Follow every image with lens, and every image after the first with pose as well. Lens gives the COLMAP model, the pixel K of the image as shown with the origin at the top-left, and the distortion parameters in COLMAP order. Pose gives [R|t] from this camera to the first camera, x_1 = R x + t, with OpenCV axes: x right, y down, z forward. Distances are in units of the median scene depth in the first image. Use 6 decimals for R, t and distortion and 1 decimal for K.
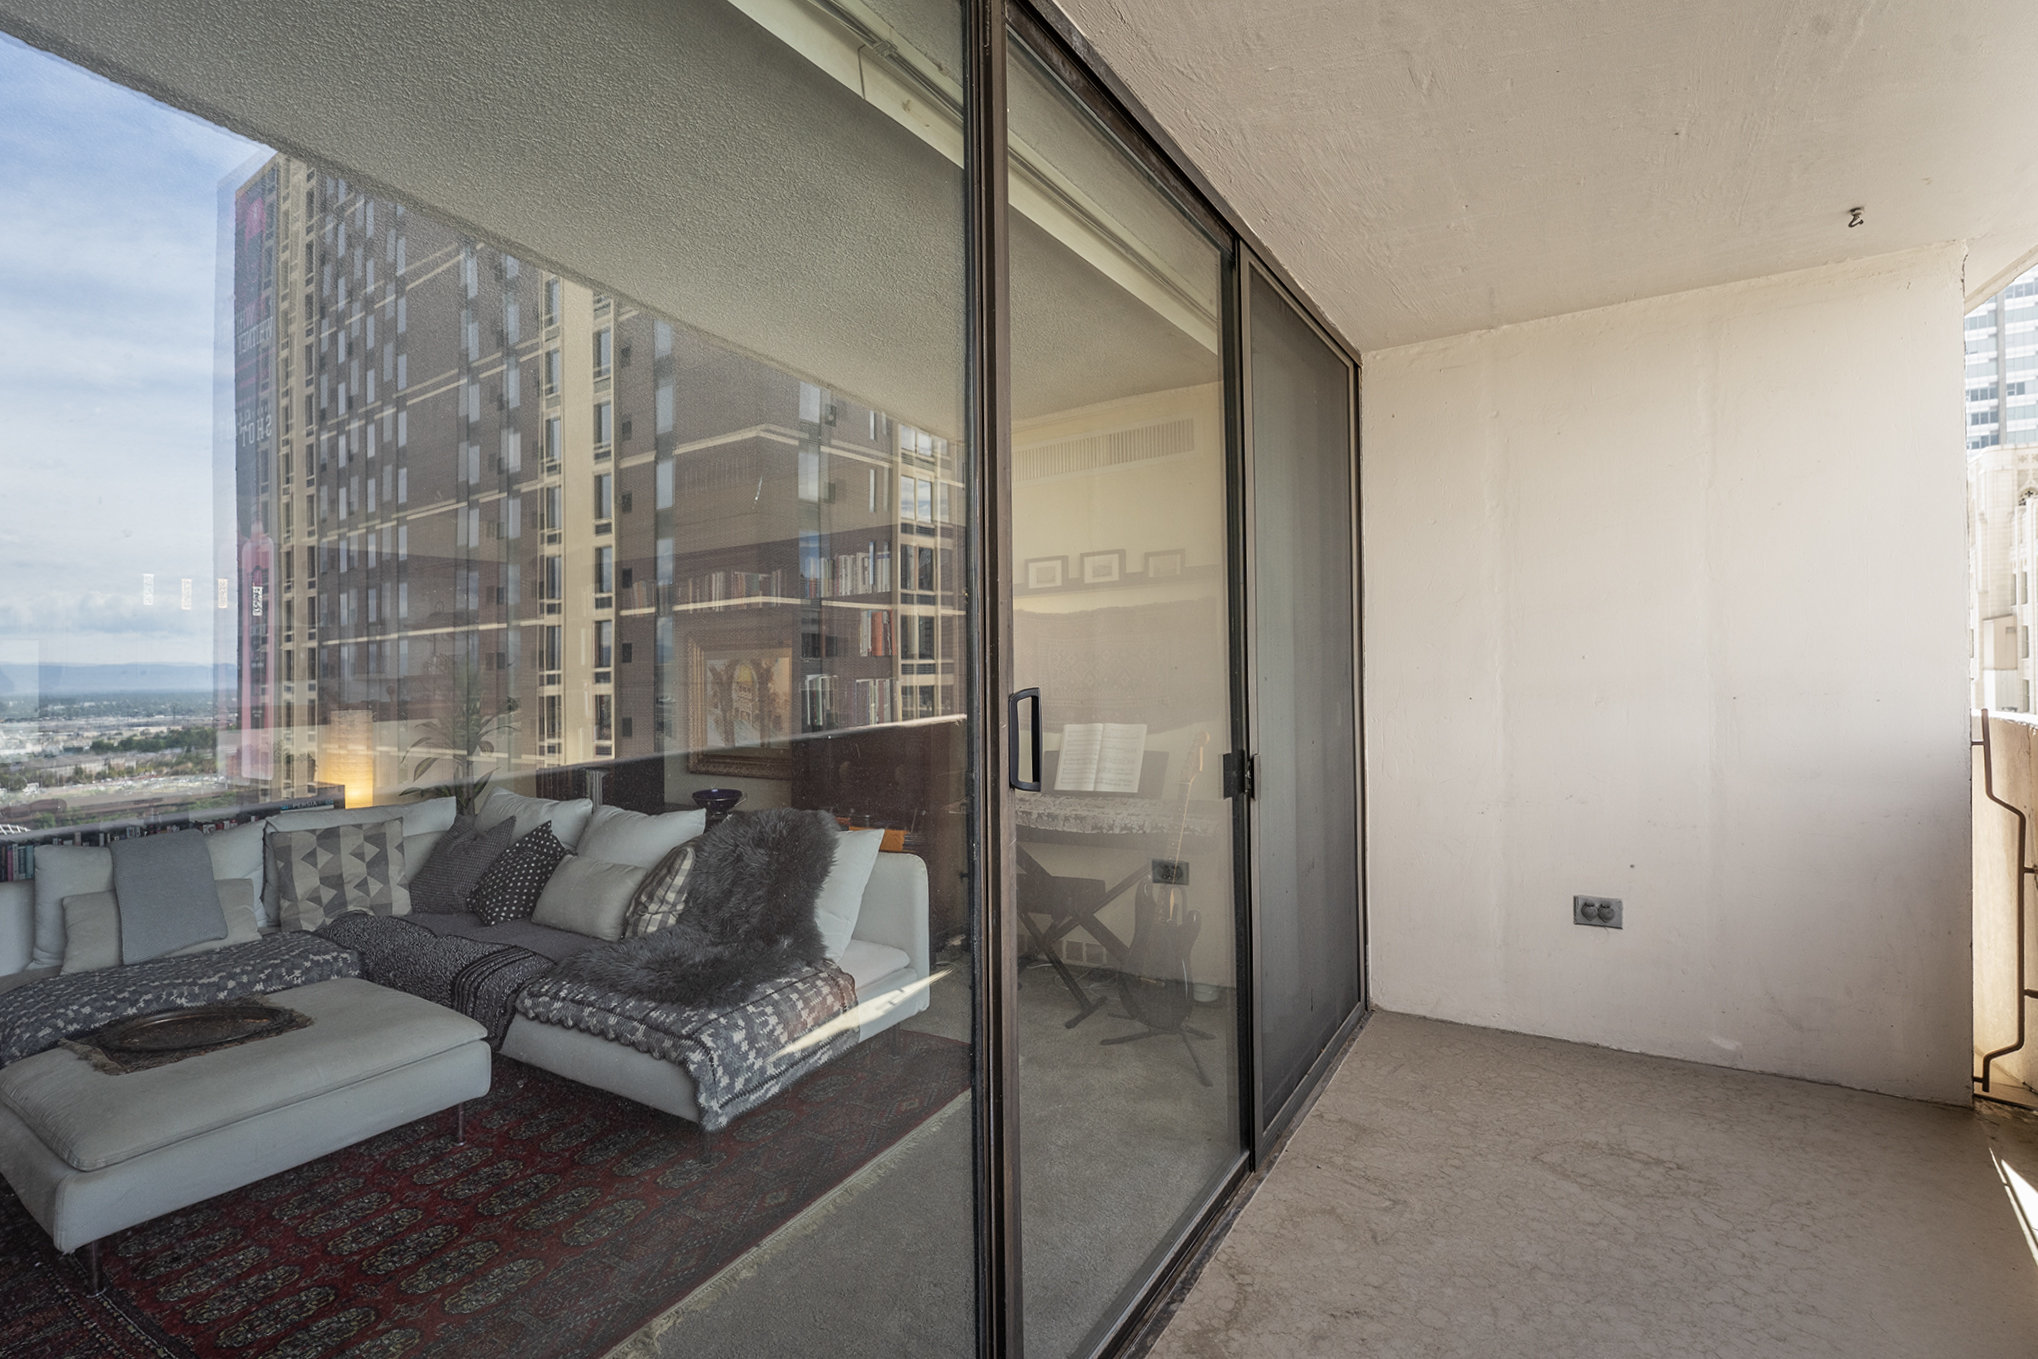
lens RADIAL K [[920.5, 0, 1015.9], [0, 920.5, 586.4], [0, 0, 1]] dist [-0.023400, -0.000933]
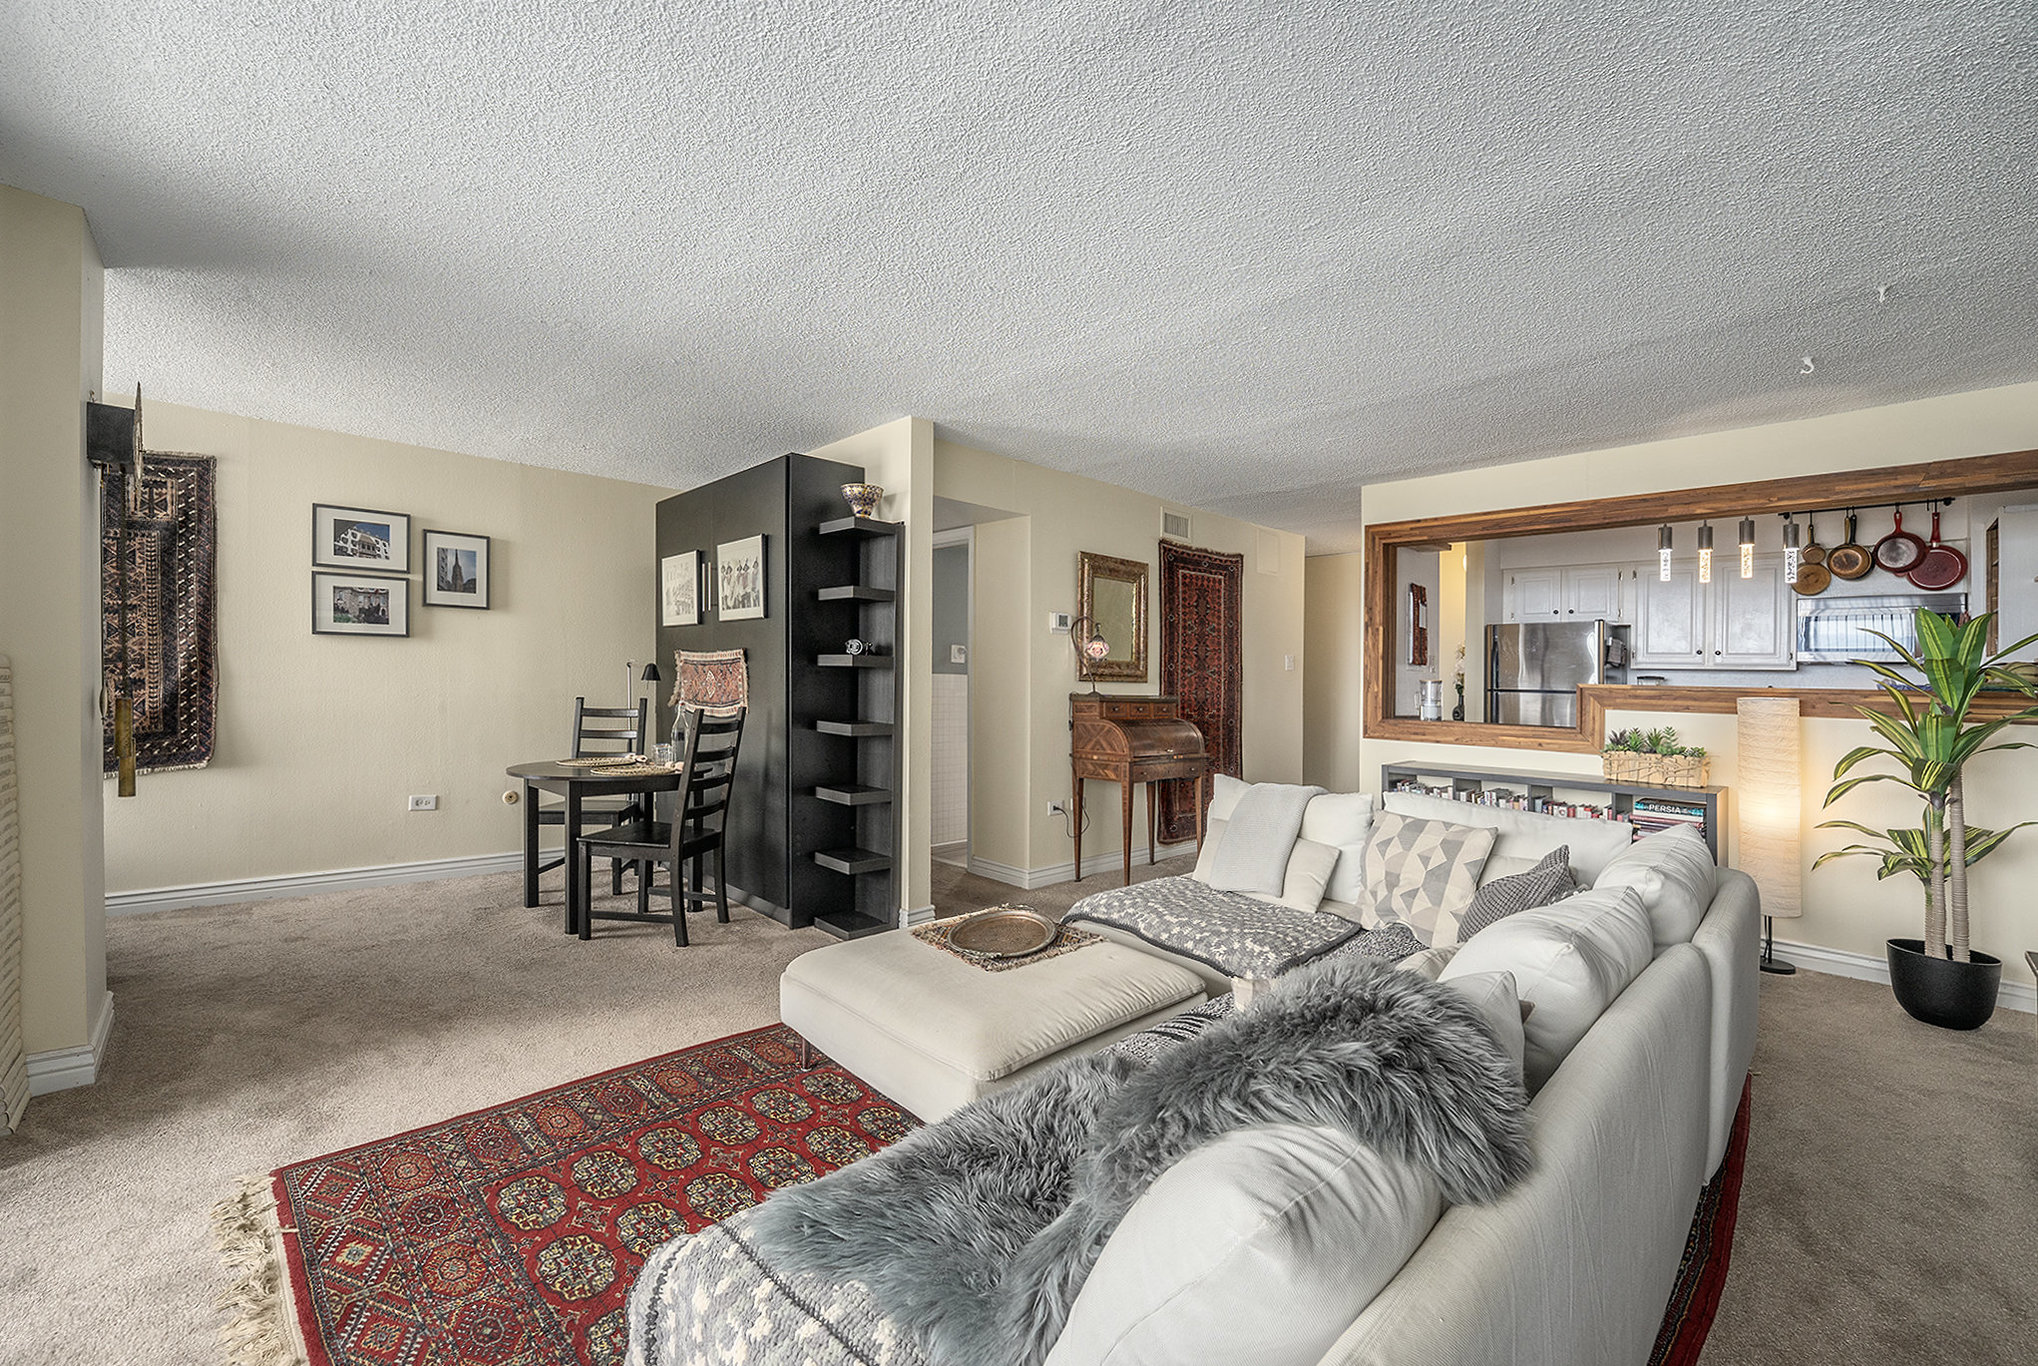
lens RADIAL K [[827.3, 0, 1011.3], [0, 827.3, 676.9], [0, 0, 1]] dist [-0.019822, -0.000203]
pose [[-0.244559, 0.024780, -0.969318, 0.068777], [0.075242, 0.997144, 0.006508, 0.128043], [0.966711, -0.071342, -0.245725, 1.016503]]
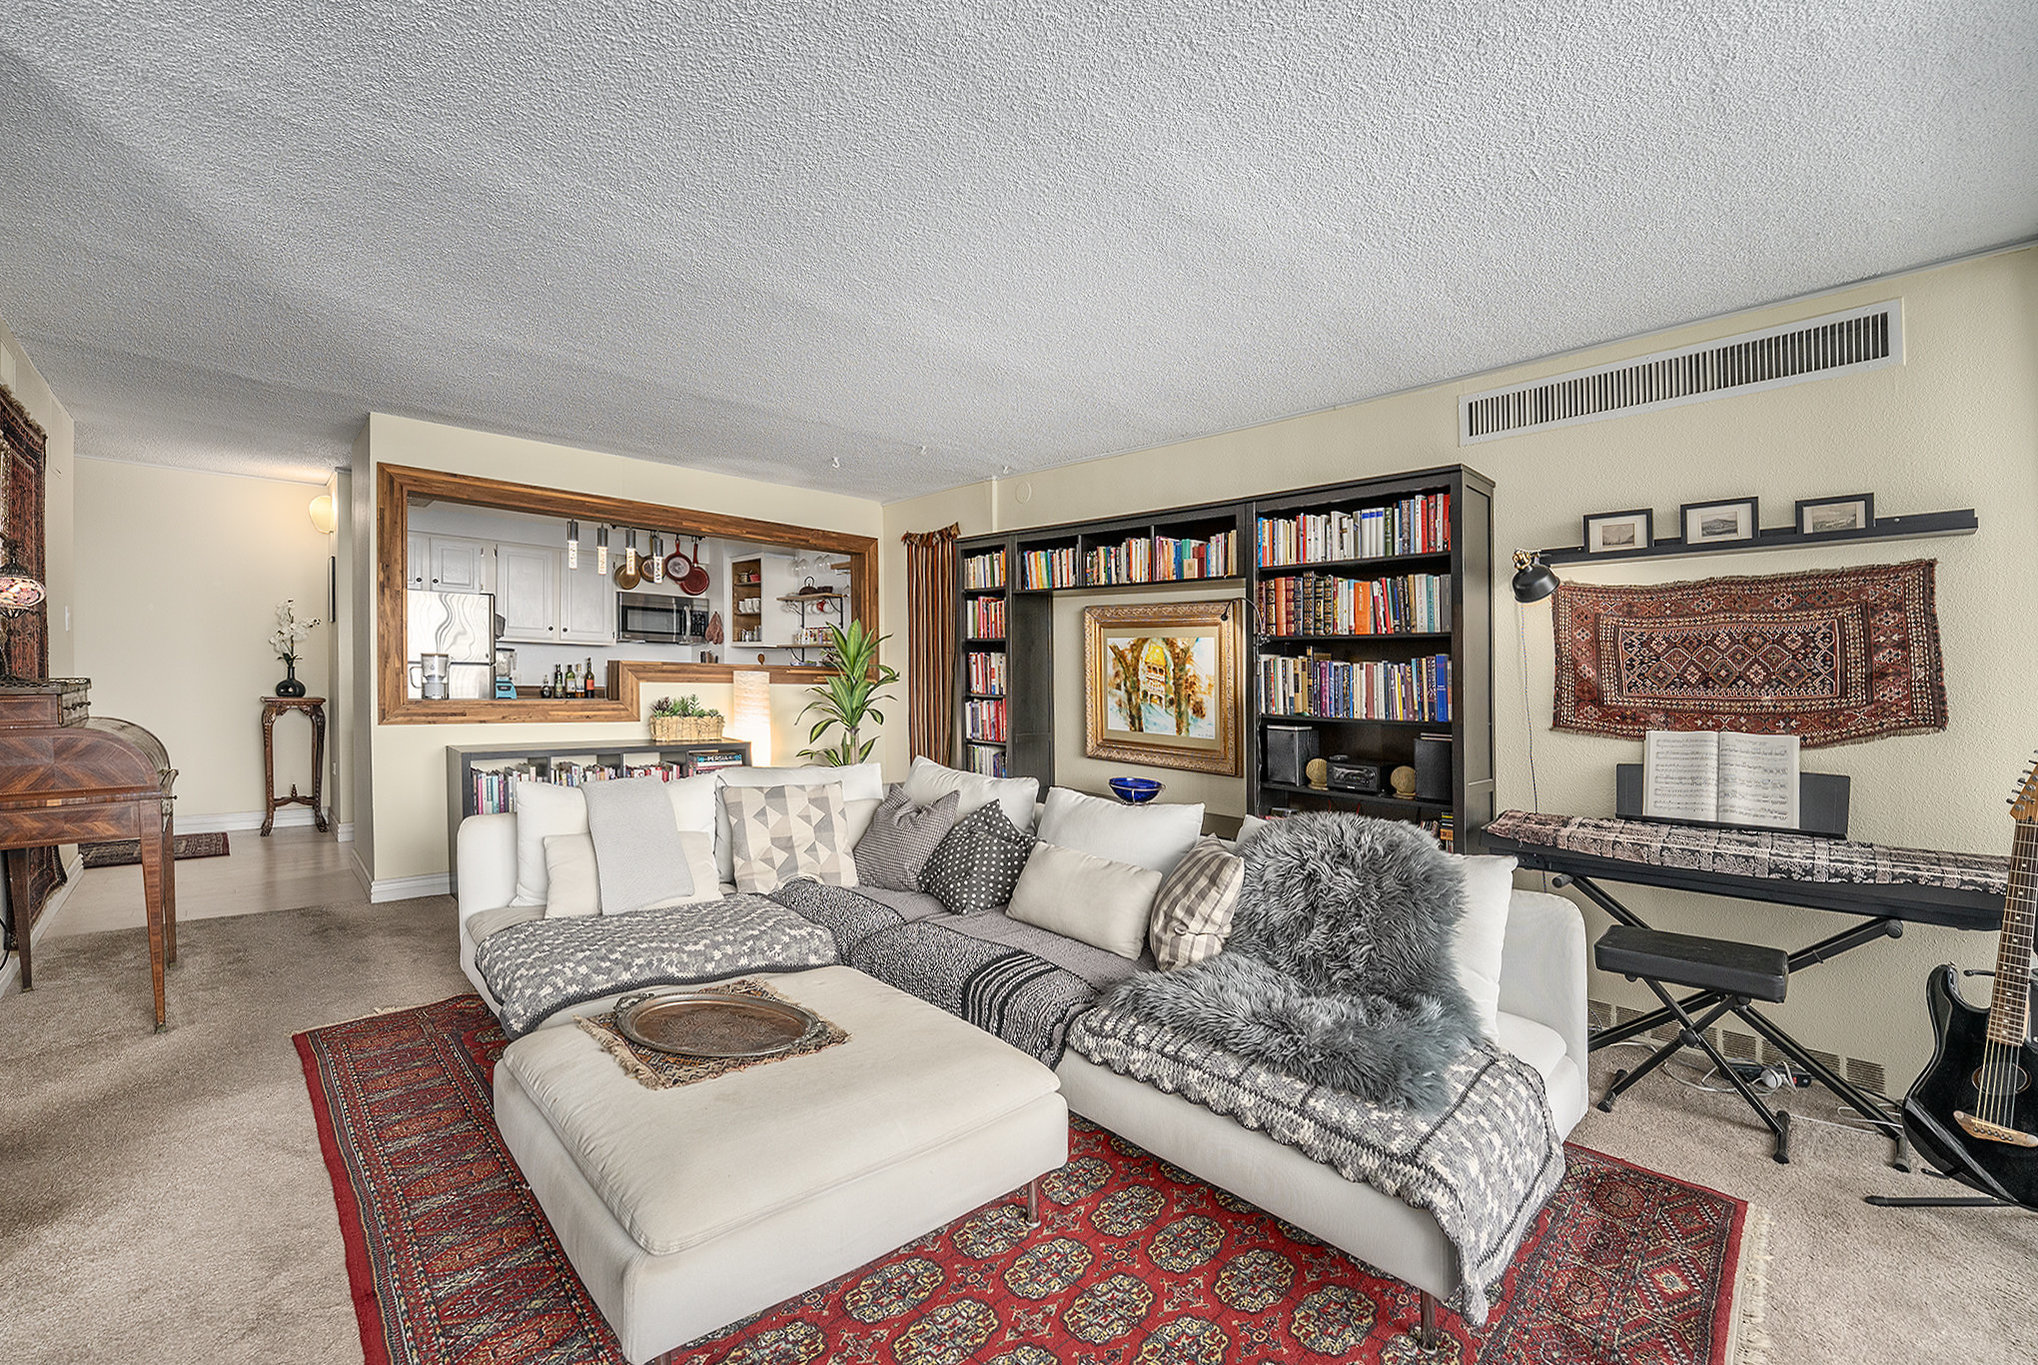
lens RADIAL K [[833.7, 0, 1008.9], [0, 833.7, 648.7], [0, 0, 1]] dist [-0.019387, 0.000157]
pose [[0.968199, 0.052052, -0.244705, -0.388370], [-0.037449, 0.997250, 0.063956, 0.071394], [0.247361, -0.052758, 0.967486, 0.276980]]
